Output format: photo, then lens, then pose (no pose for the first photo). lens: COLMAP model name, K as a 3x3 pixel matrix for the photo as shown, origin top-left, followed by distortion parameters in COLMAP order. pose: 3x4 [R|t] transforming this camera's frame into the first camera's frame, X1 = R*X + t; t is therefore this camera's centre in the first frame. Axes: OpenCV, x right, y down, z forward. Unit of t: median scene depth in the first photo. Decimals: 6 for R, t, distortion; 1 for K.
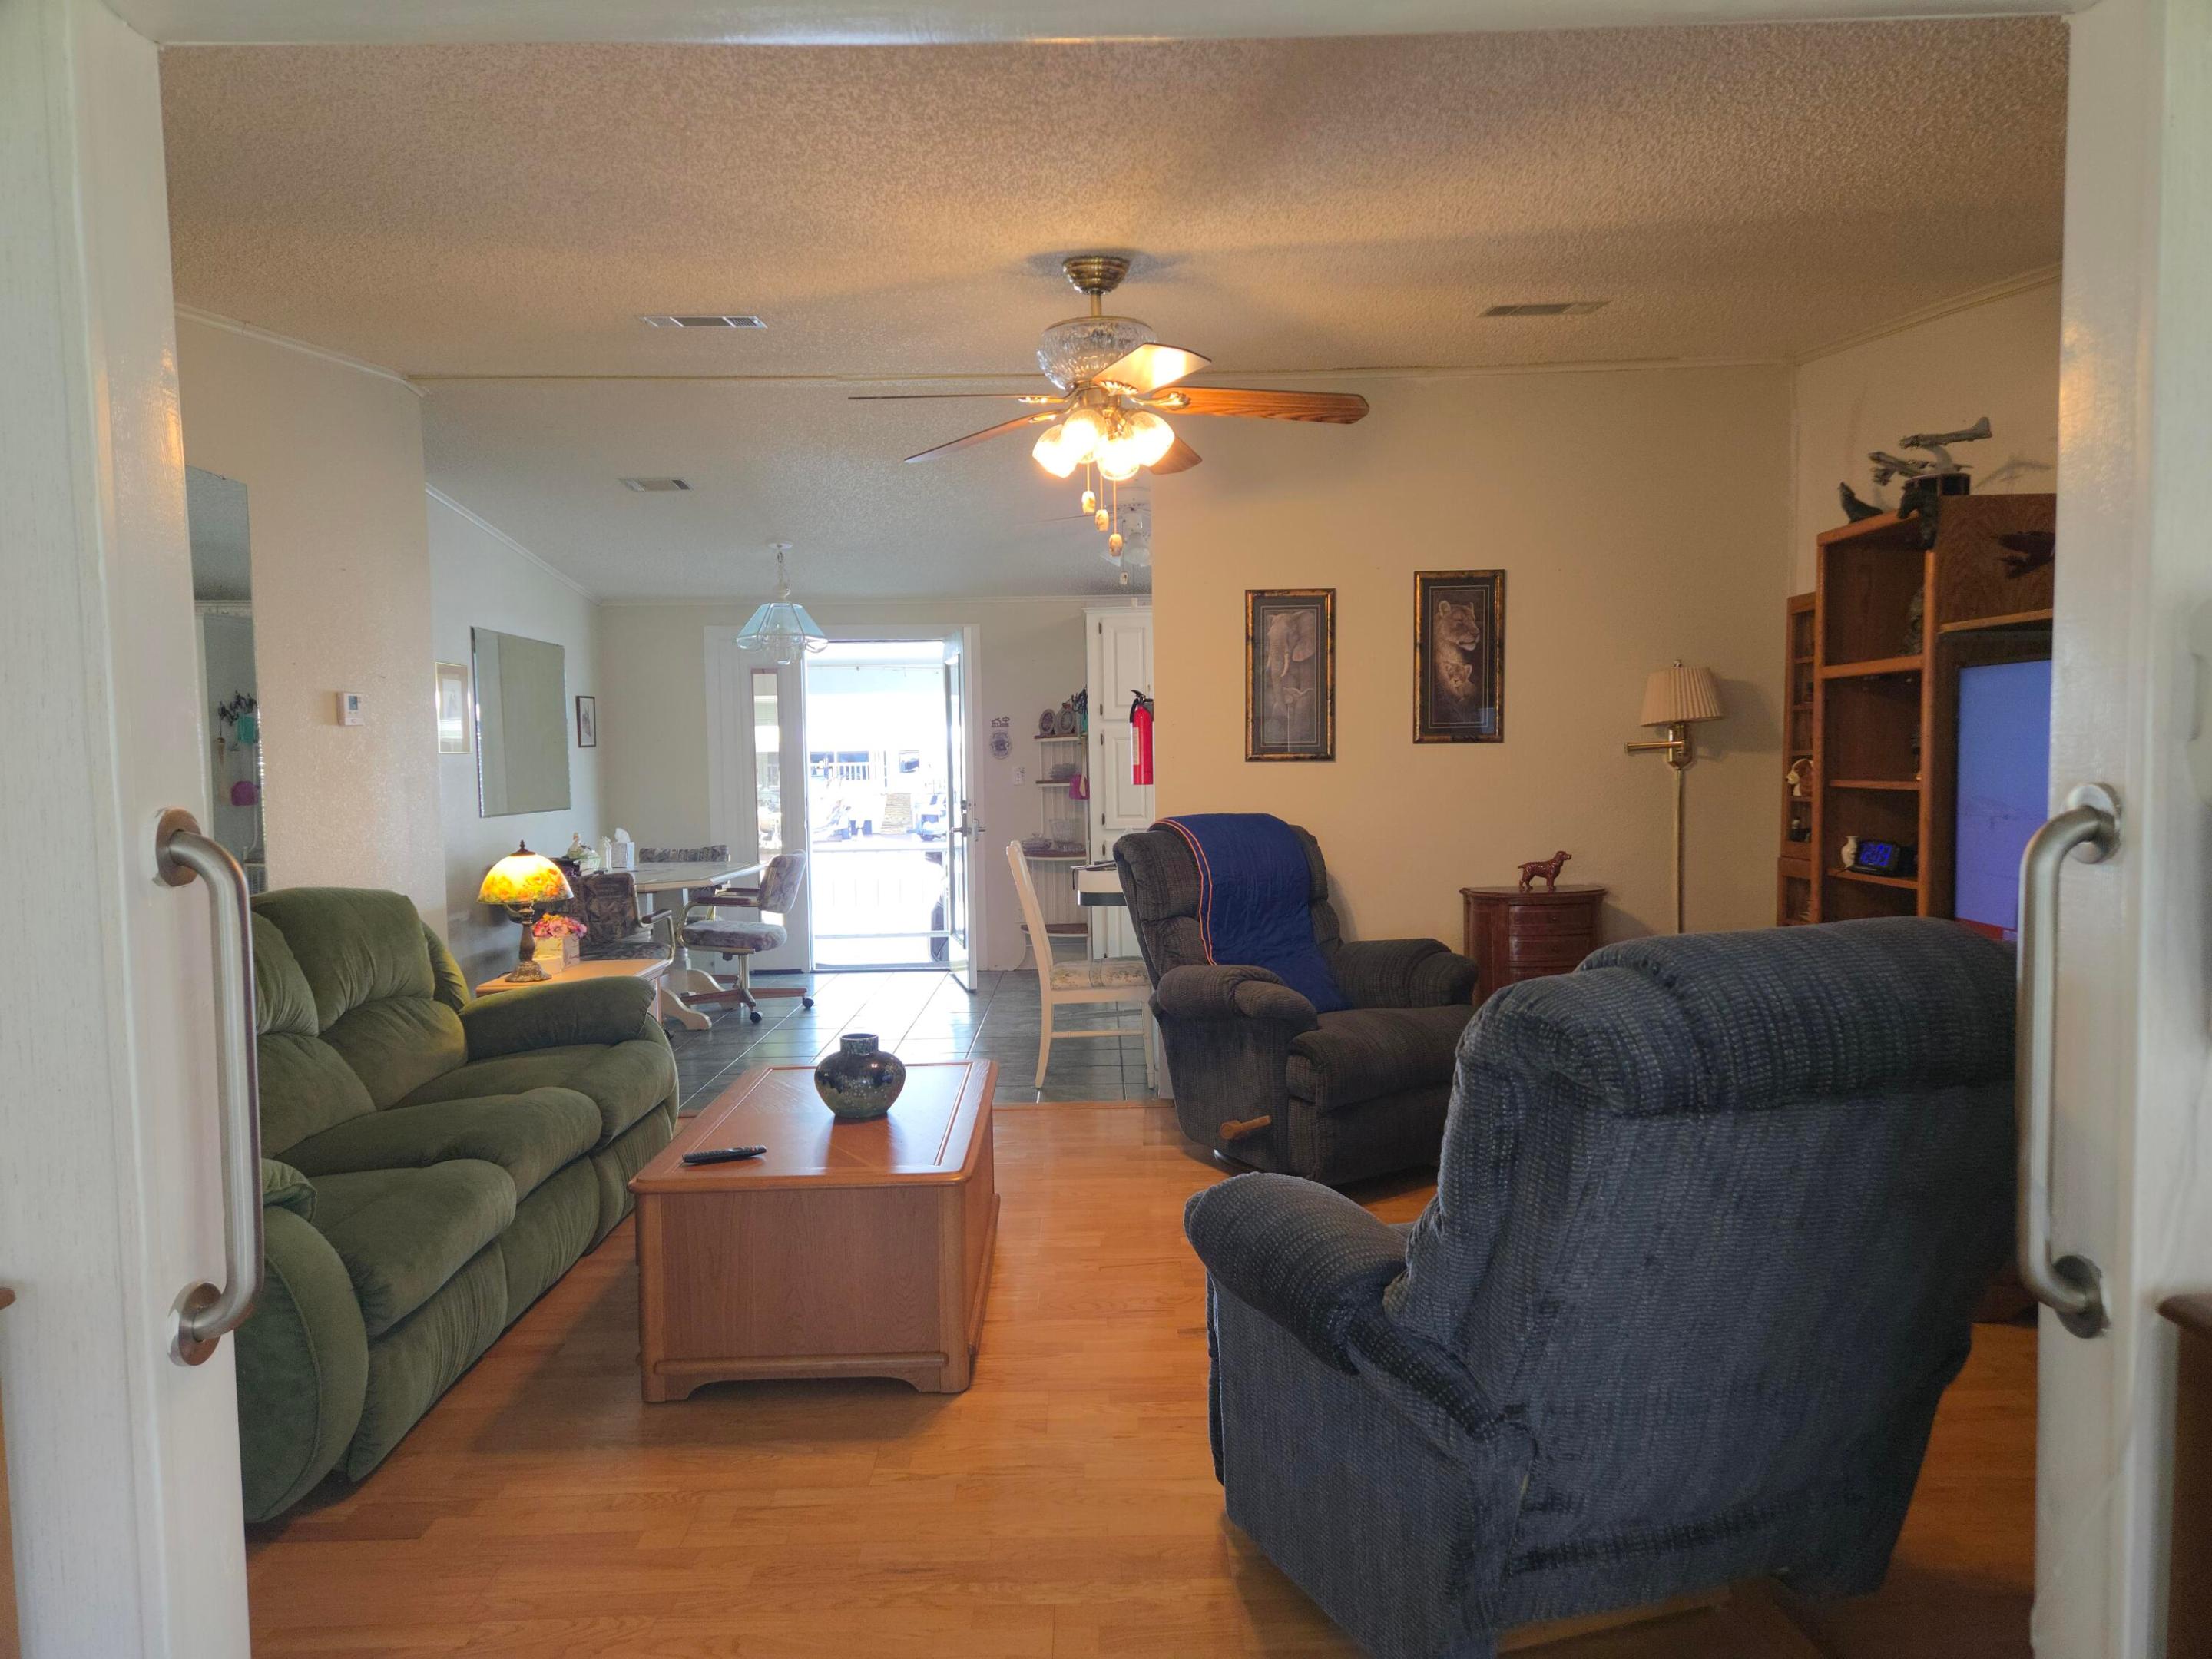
lens RADIAL K [[1469.3, 0, 1098.9], [0, 1469.3, 854.8], [0, 0, 1]] dist [0.085220, -0.070533]
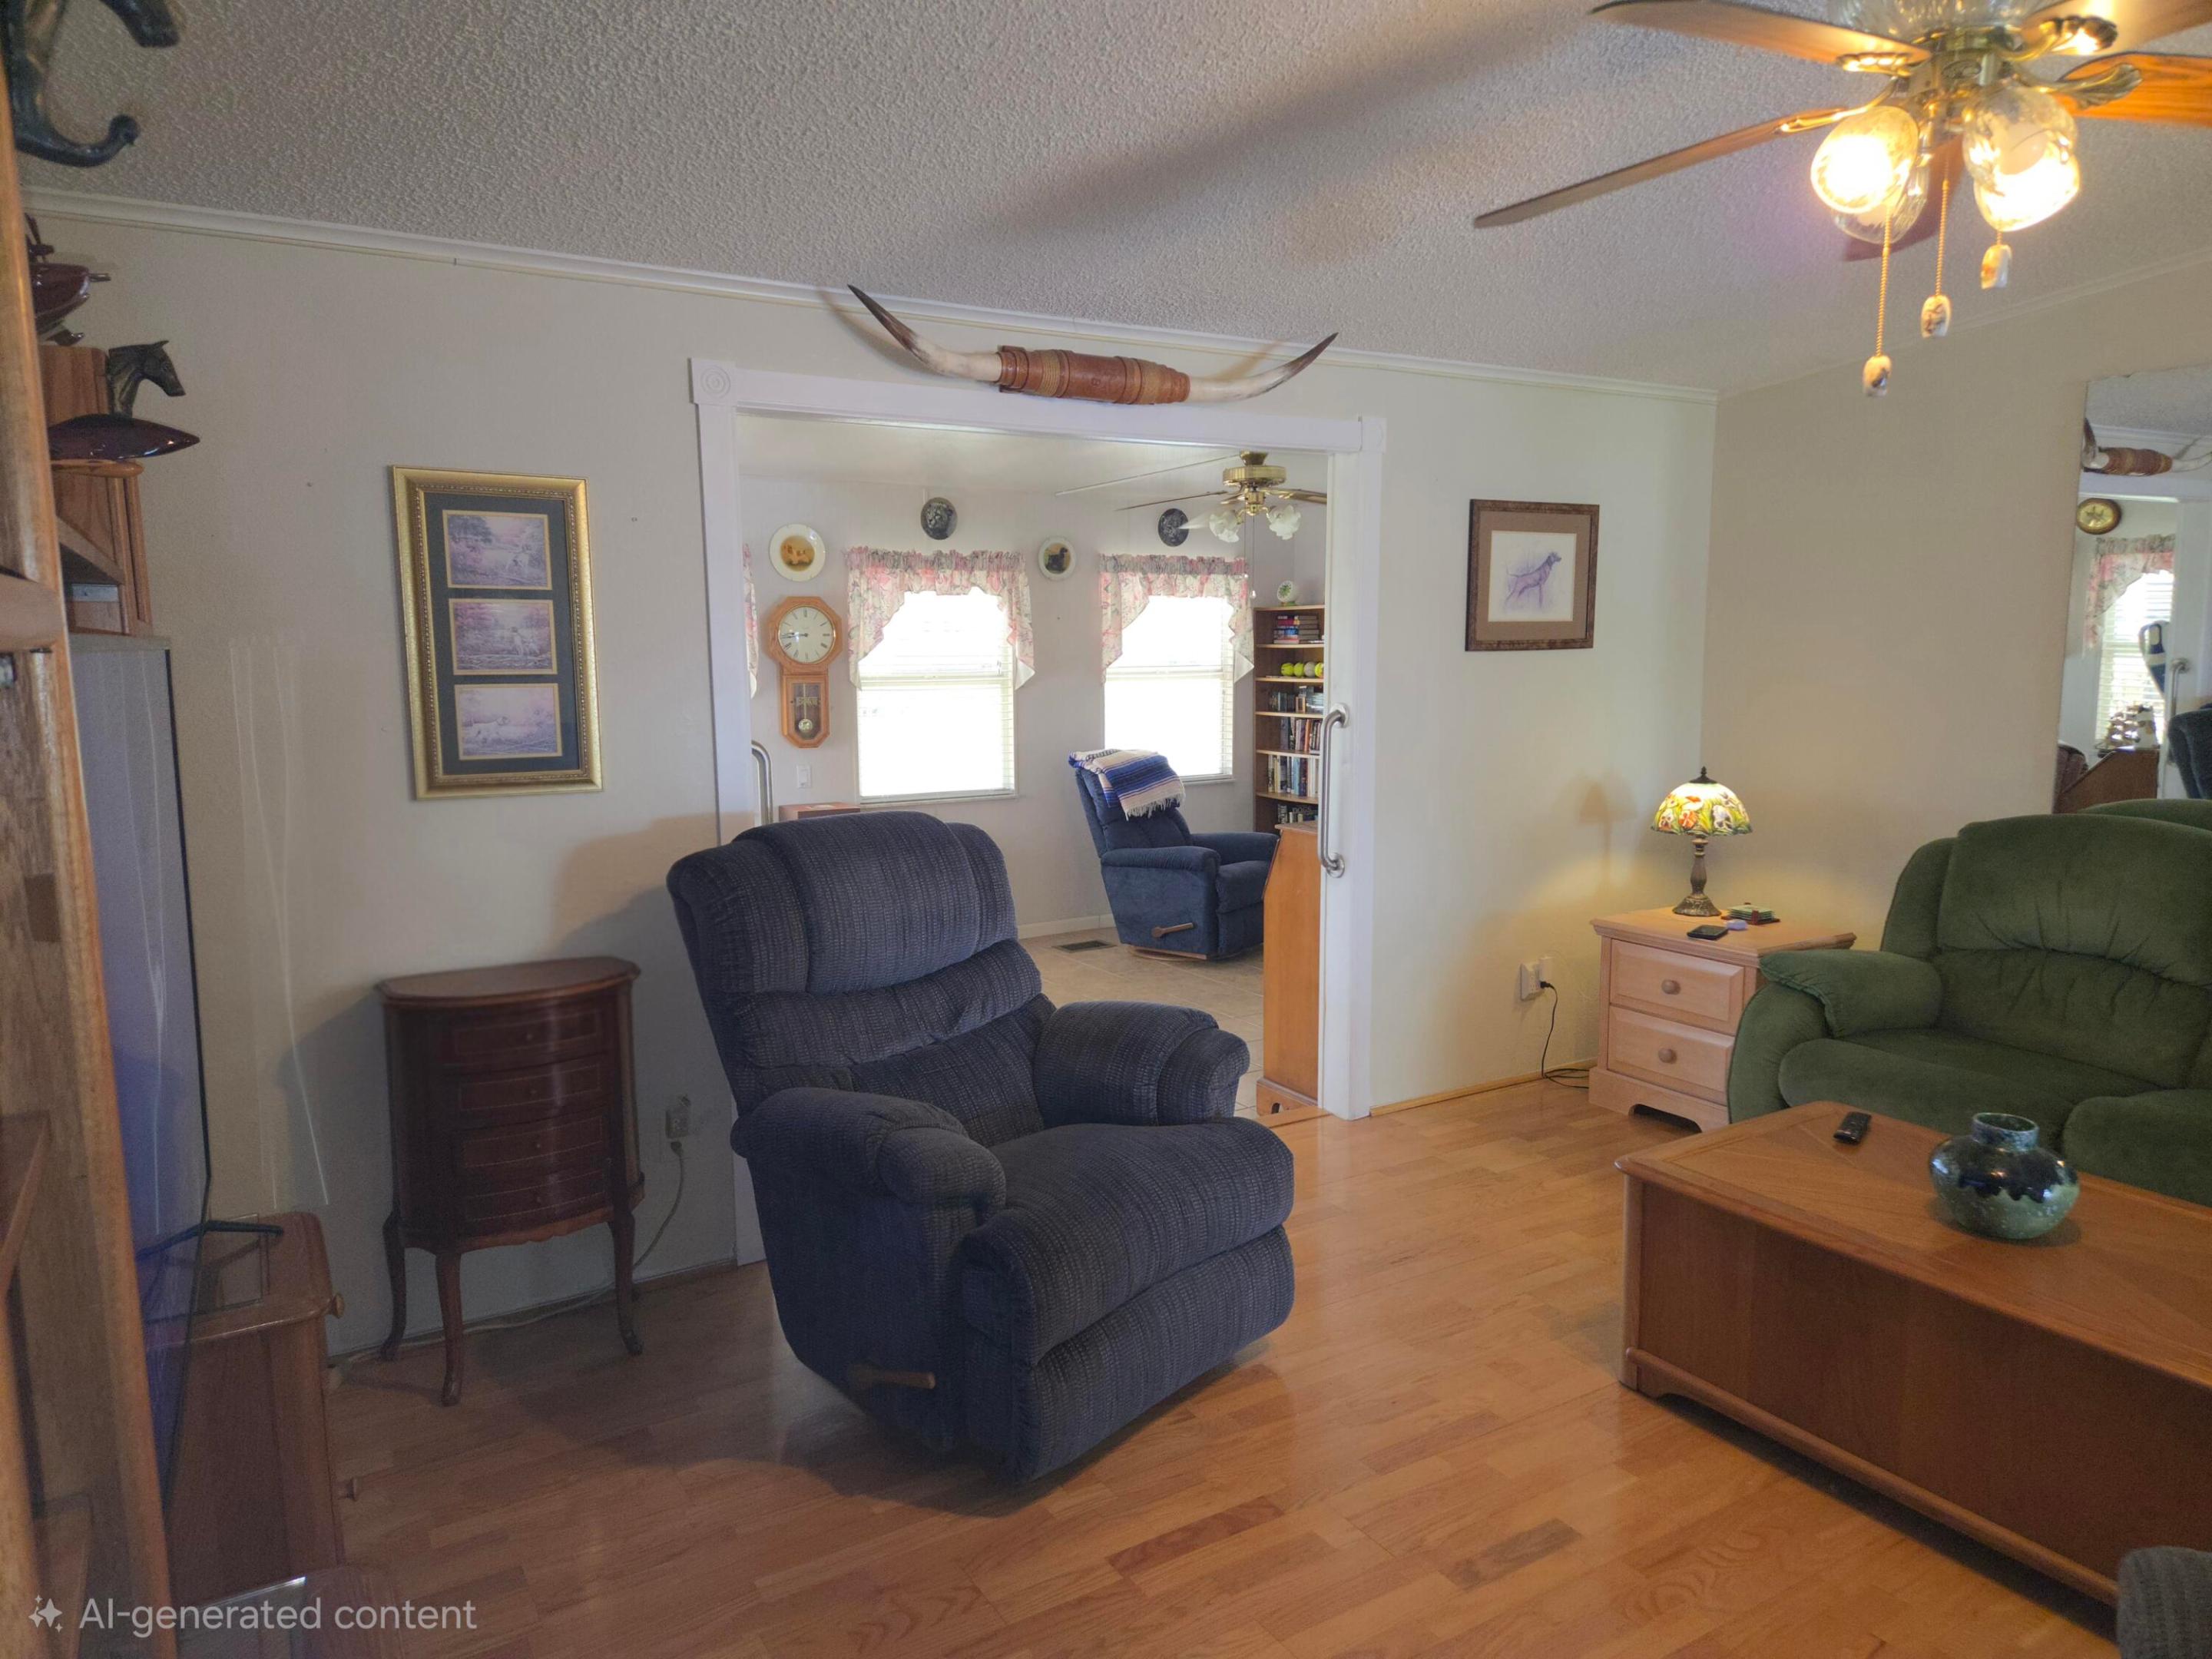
lens RADIAL K [[1464.4, 0, 1124.6], [0, 1464.4, 831.8], [0, 0, 1]] dist [0.092823, -0.072809]
pose [[-0.852124, 0.093261, -0.514963, 0.464054], [-0.014088, 0.979549, 0.200711, -0.126874], [0.523150, 0.178285, -0.833384, 1.130010]]
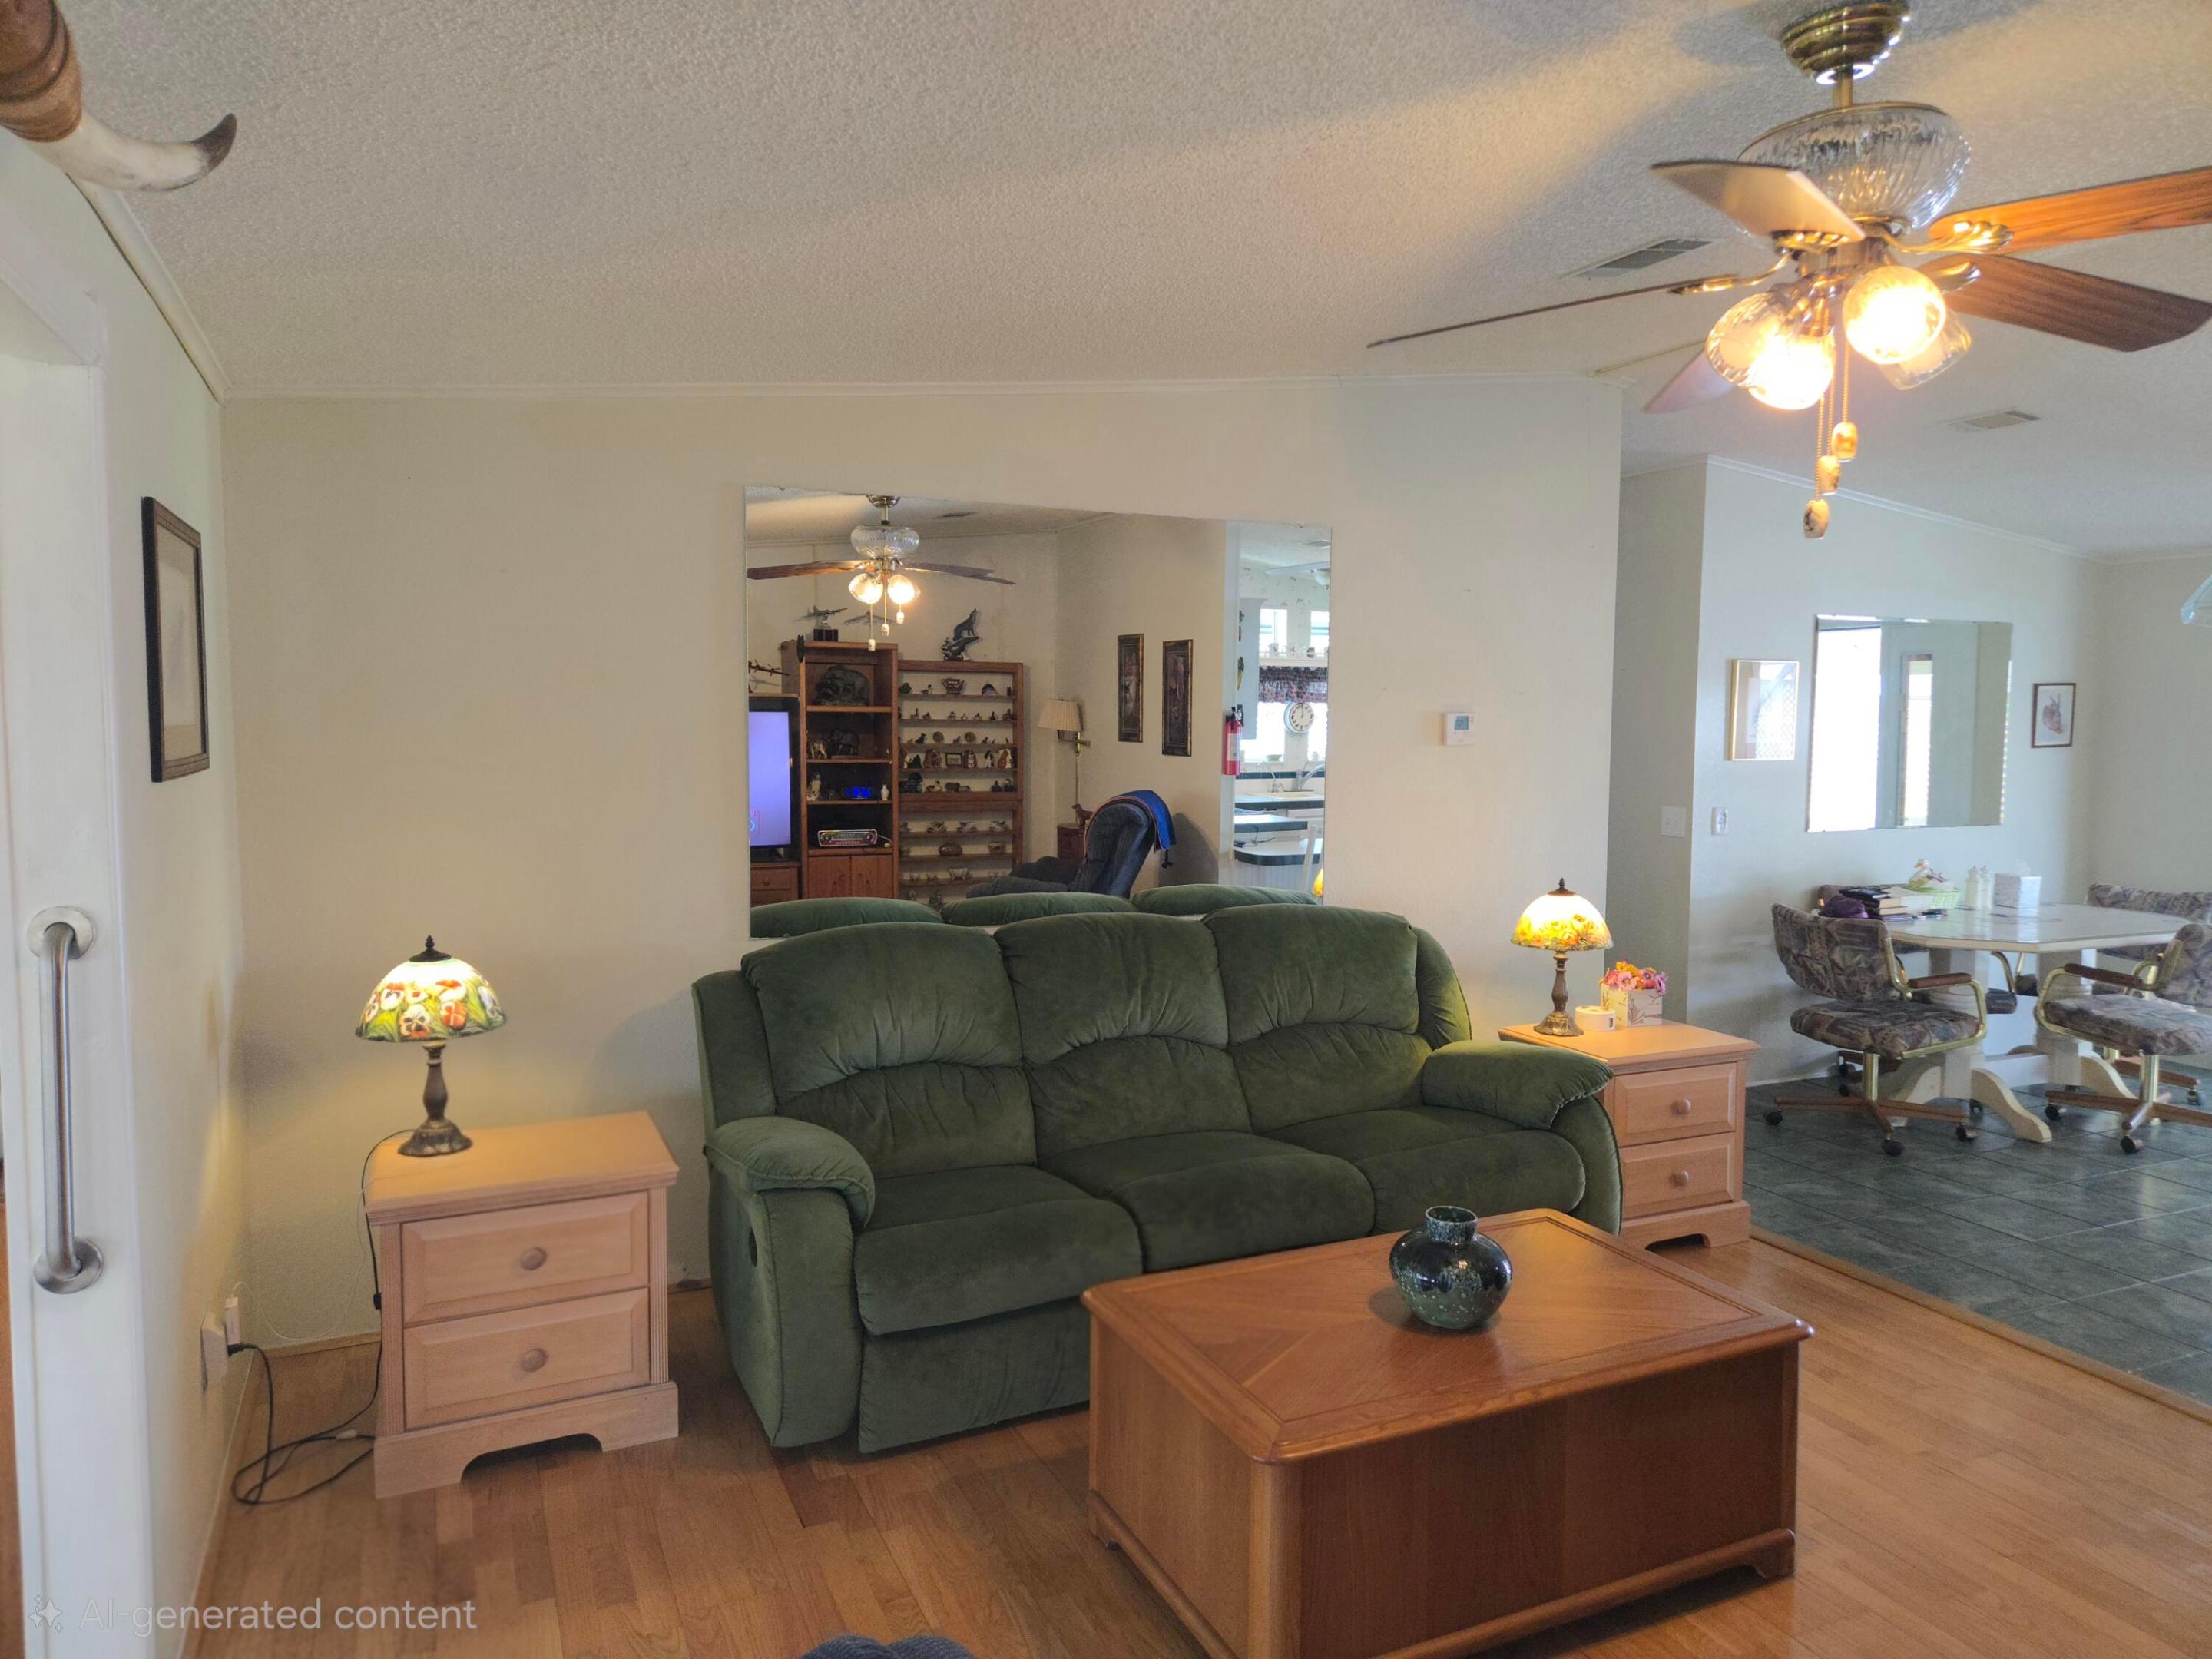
lens RADIAL K [[1465.0, 0, 1125.4], [0, 1465.0, 818.2], [0, 0, 1]] dist [0.088220, -0.070446]
pose [[0.414963, 0.084764, -0.905881, 0.360242], [-0.074818, 0.995458, 0.058873, -0.091088], [0.906757, 0.043346, 0.419420, 0.438704]]
